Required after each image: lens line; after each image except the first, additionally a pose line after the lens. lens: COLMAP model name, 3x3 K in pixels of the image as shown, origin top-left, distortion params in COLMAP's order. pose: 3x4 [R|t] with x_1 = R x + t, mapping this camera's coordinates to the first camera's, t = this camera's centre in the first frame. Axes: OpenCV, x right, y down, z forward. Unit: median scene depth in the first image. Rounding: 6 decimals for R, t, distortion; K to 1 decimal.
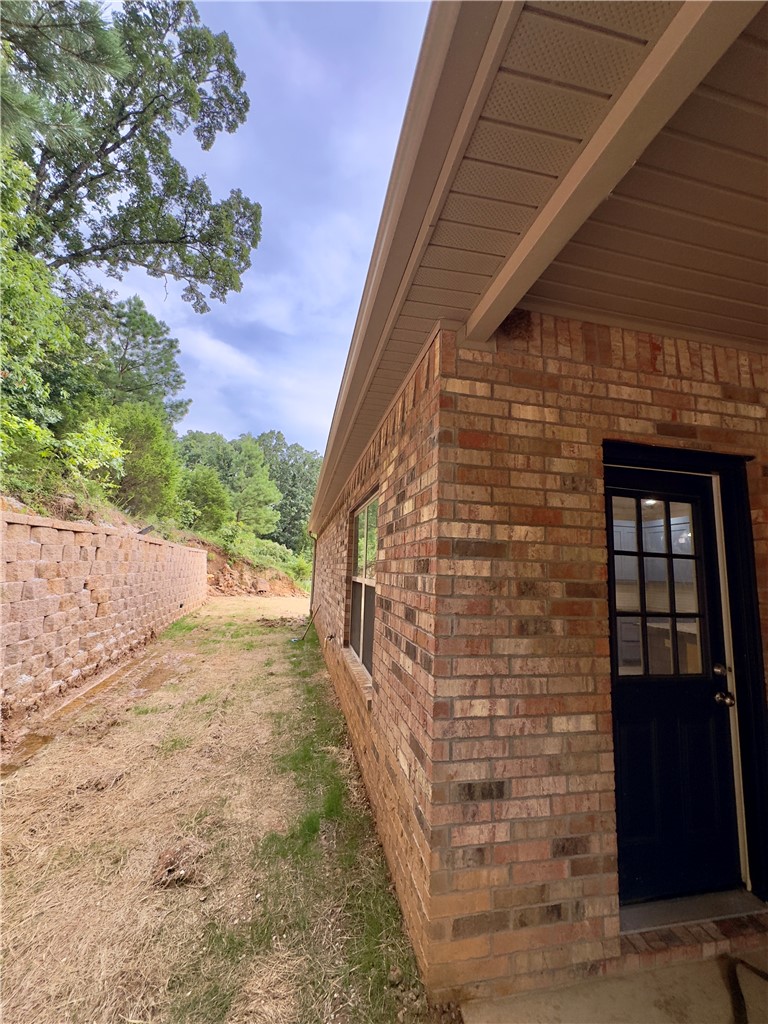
lens RADIAL K [[405.8, 0, 382.3], [0, 405.8, 513.0], [0, 0, 1]] dist [-0.000687, -0.000340]
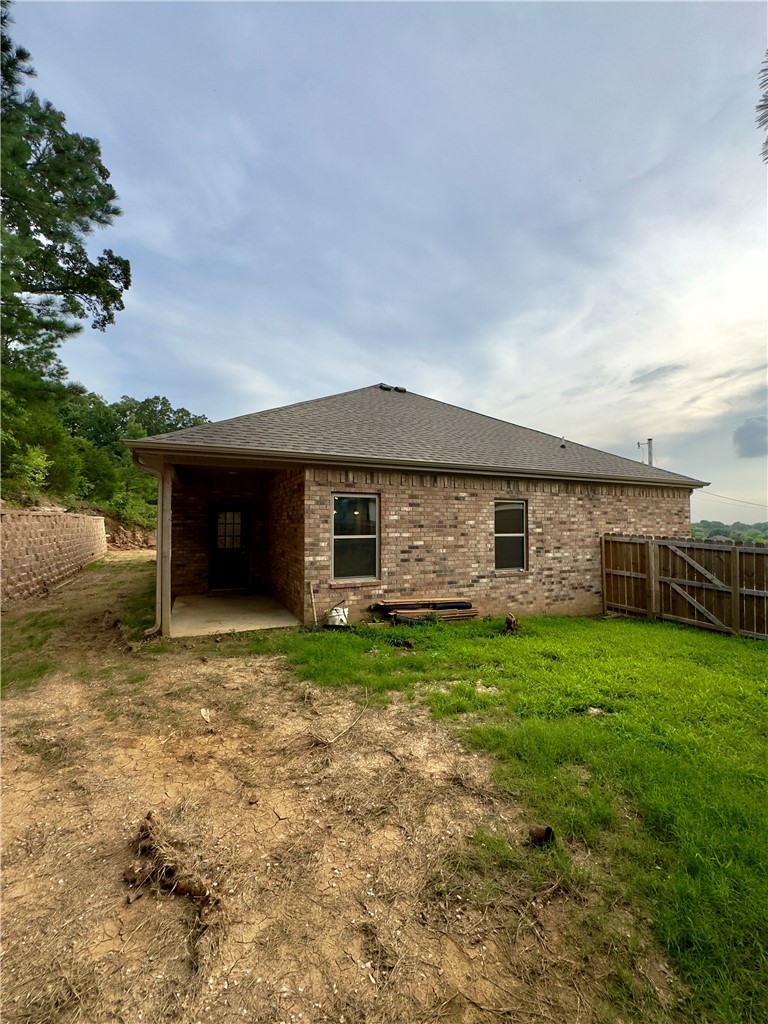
lens RADIAL K [[405.8, 0, 382.0], [0, 405.8, 511.5], [0, 0, 1]] dist [-0.000687, -0.000340]
pose [[0.975807, -0.030313, 0.216523, 0.201508], [0.005972, 0.993668, 0.112199, -0.081100], [-0.218553, -0.108191, 0.969809, -0.576509]]
